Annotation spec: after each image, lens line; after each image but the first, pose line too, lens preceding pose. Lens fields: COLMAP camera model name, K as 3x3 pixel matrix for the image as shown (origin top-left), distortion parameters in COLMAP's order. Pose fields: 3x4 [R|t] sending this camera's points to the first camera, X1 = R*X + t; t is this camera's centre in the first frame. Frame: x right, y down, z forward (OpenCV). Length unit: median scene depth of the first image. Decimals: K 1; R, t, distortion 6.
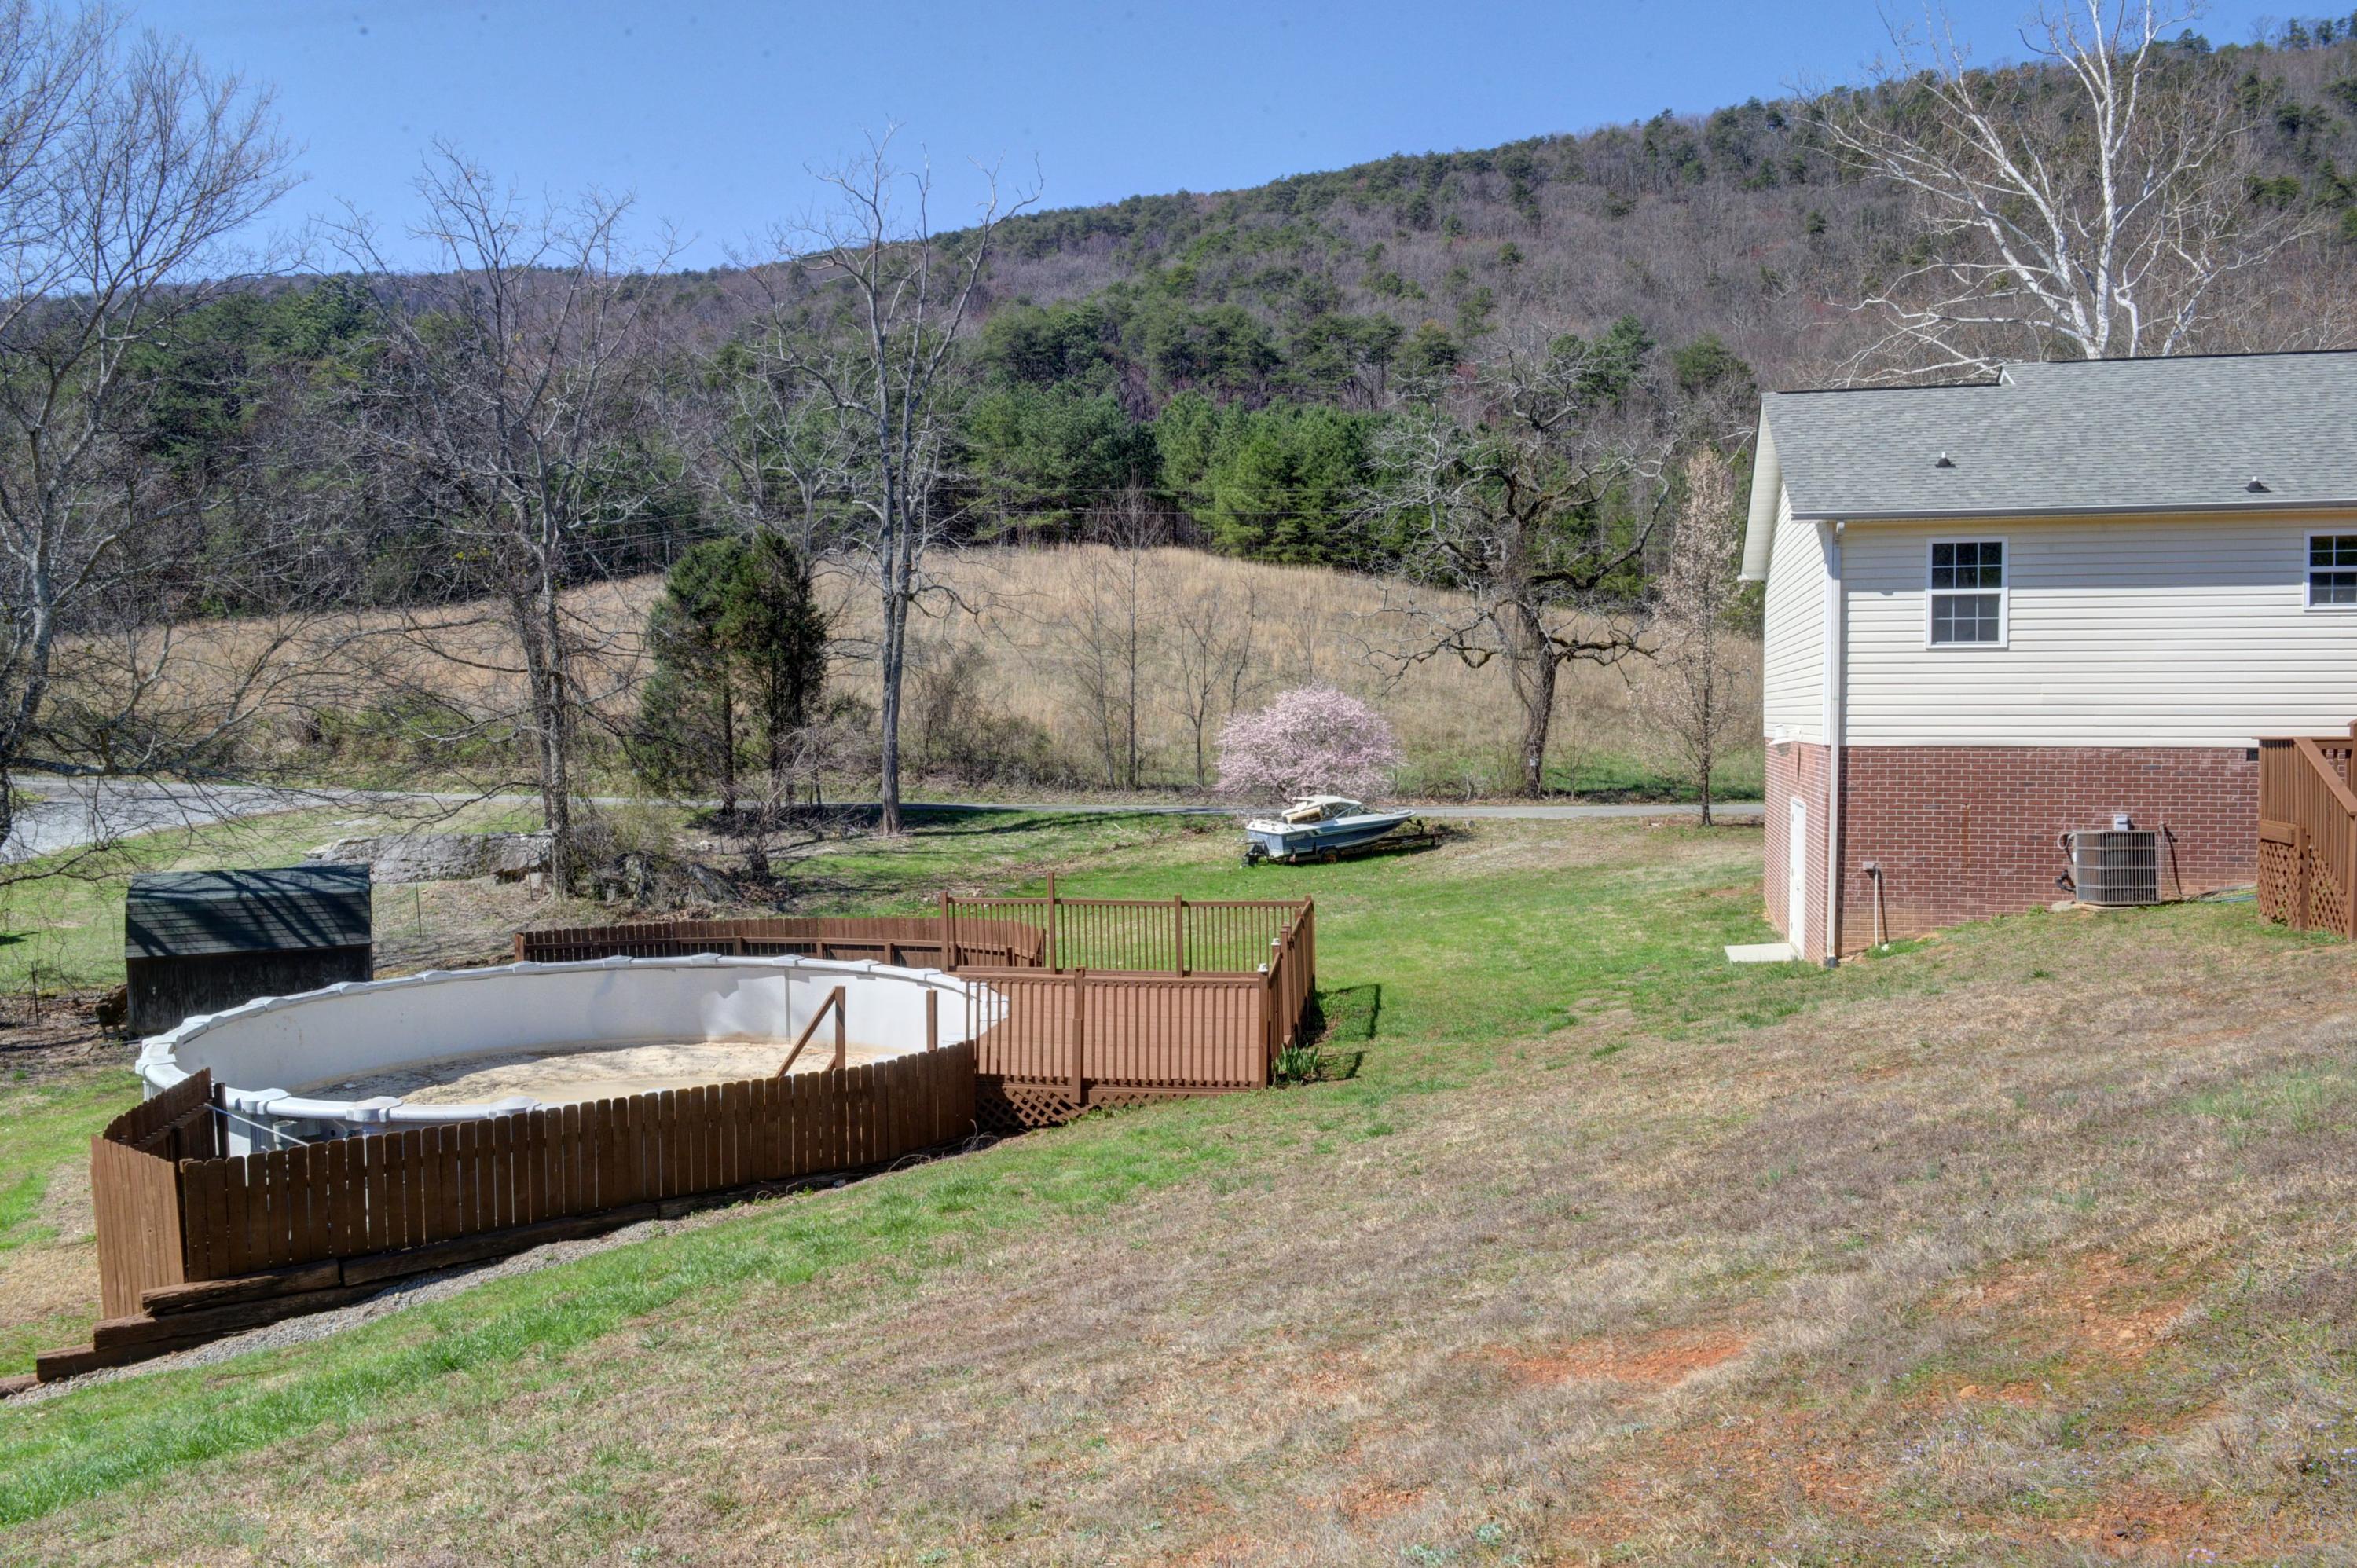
lens RADIAL K [[1601.5, 0, 1178.5], [0, 1601.5, 784.0], [0, 0, 1]] dist [-0.045760, -0.006217]
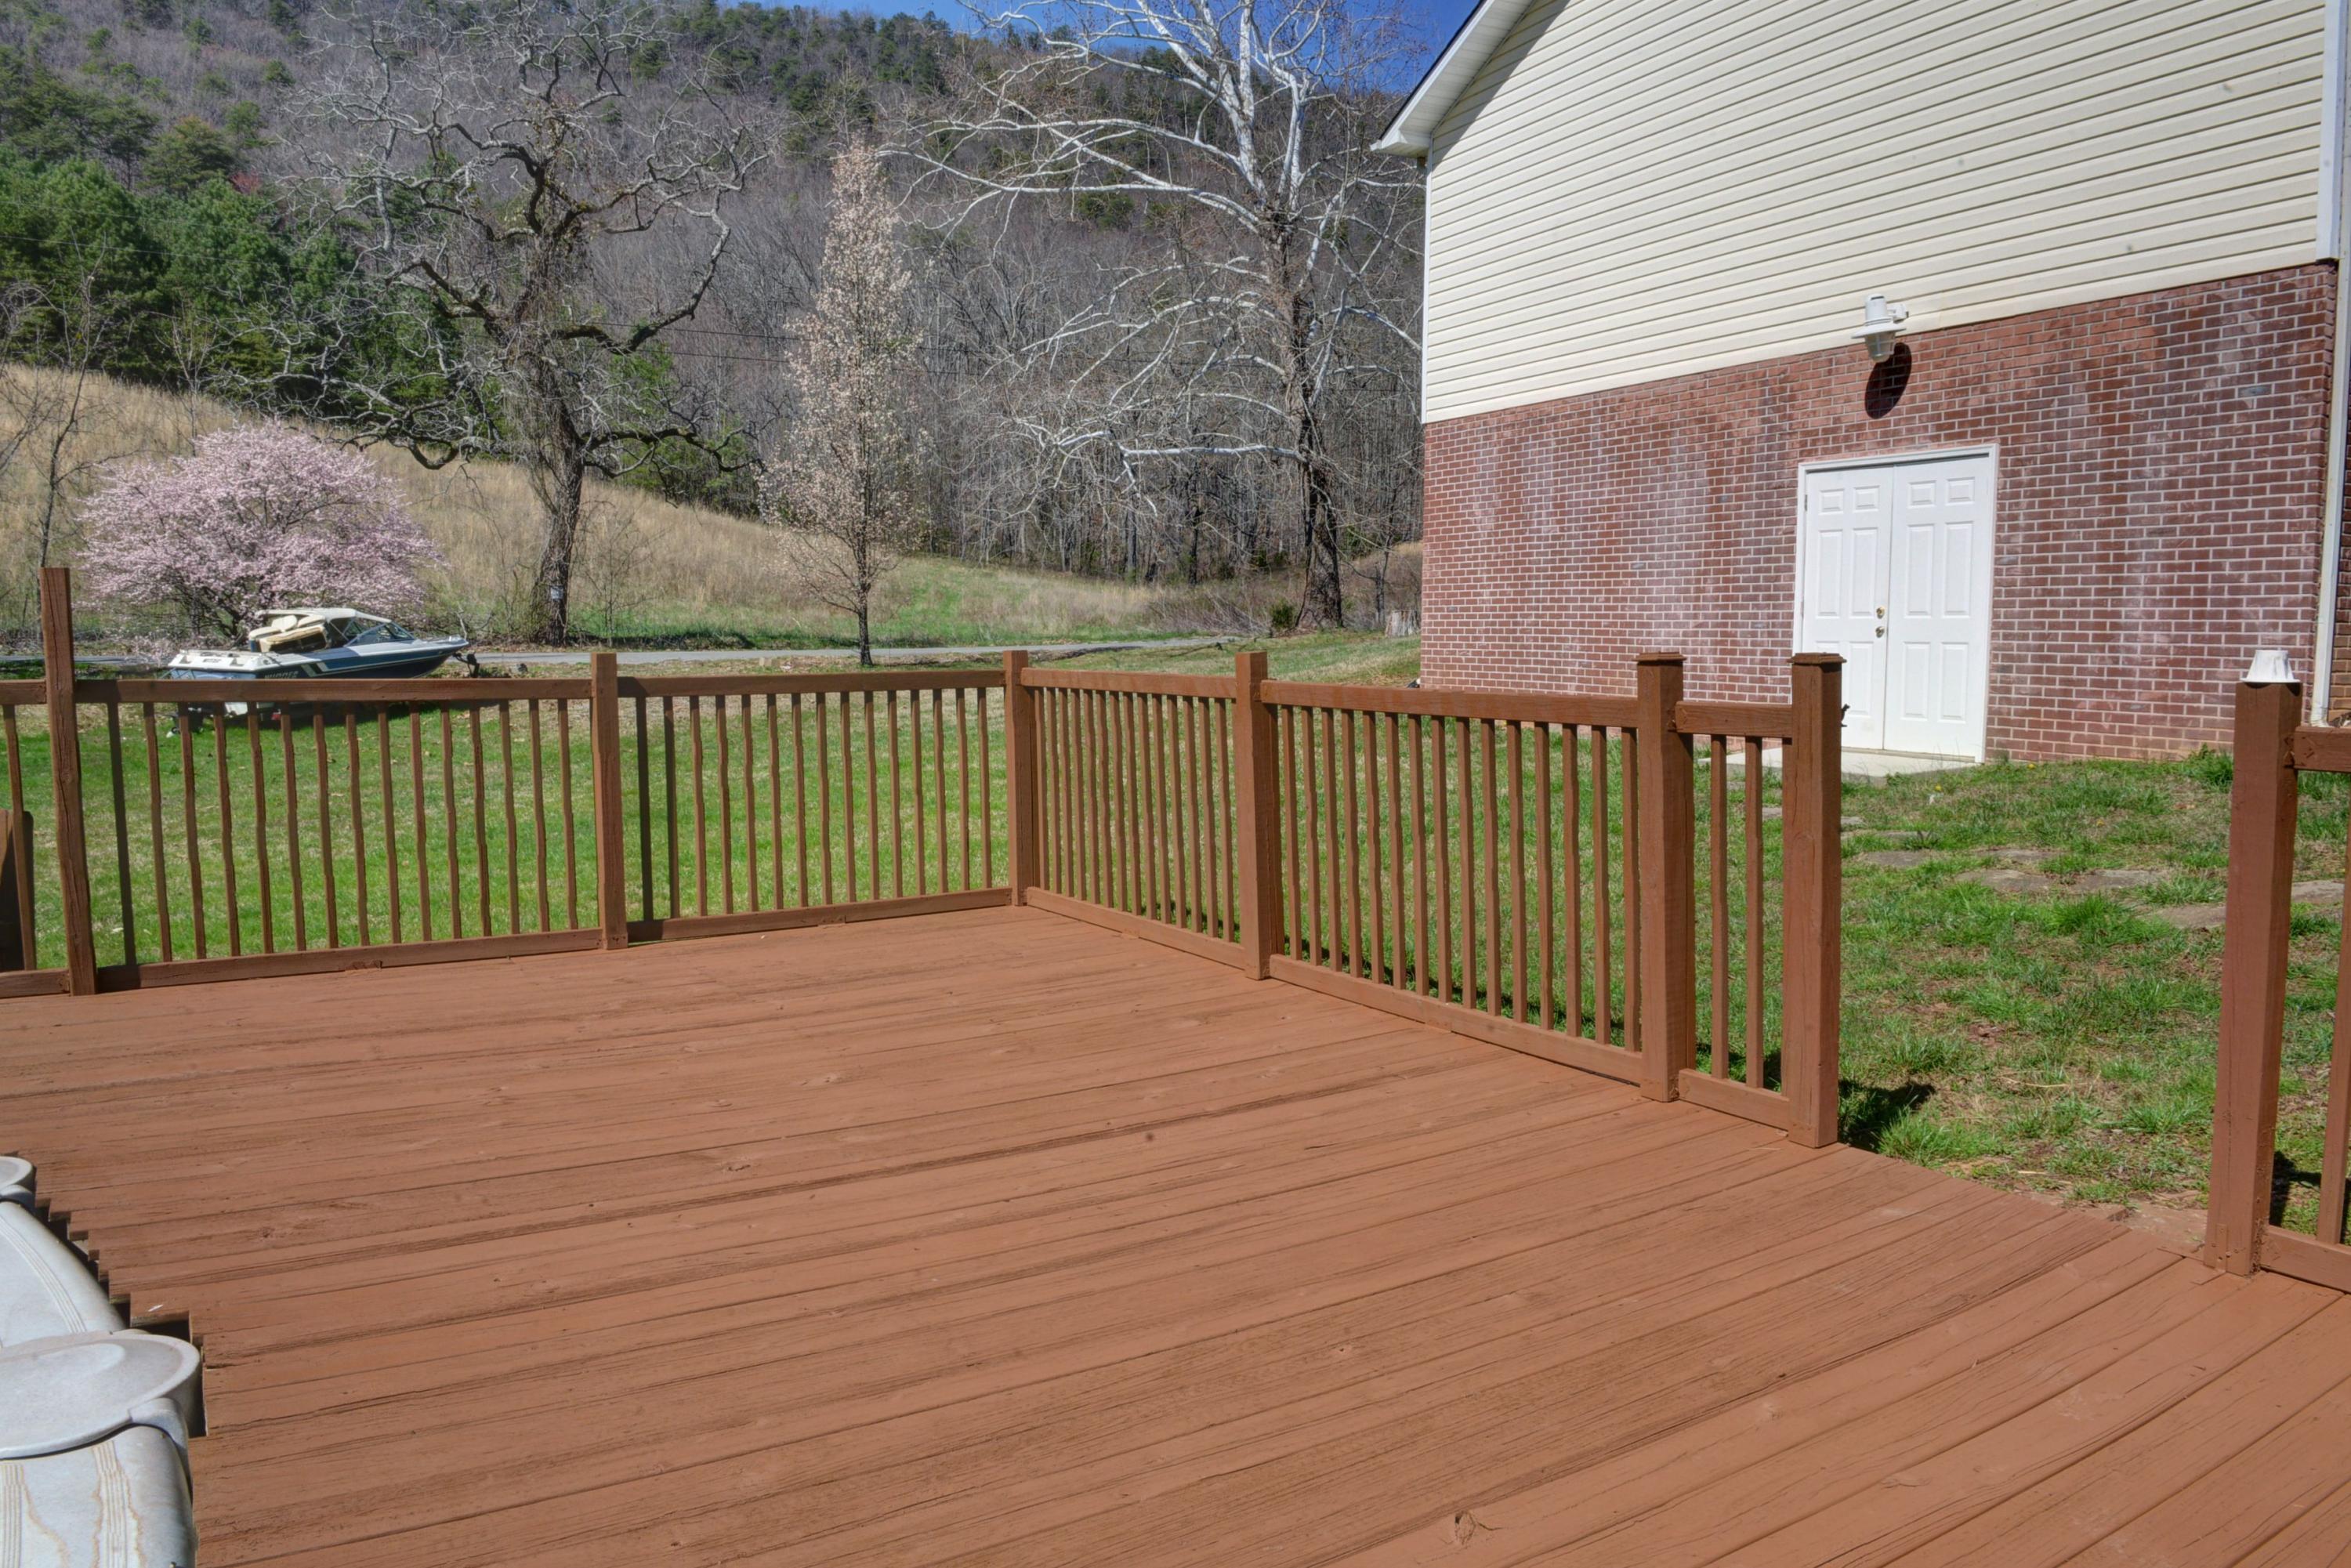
lens RADIAL K [[1616.8, 0, 1175.5], [0, 1616.8, 784.0], [0, 0, 1]] dist [-0.047853, -0.005097]
pose [[0.752810, -0.050104, 0.656329, -0.042858], [0.012145, 0.997986, 0.062255, 0.029548], [-0.658126, -0.038895, 0.751902, 0.279847]]
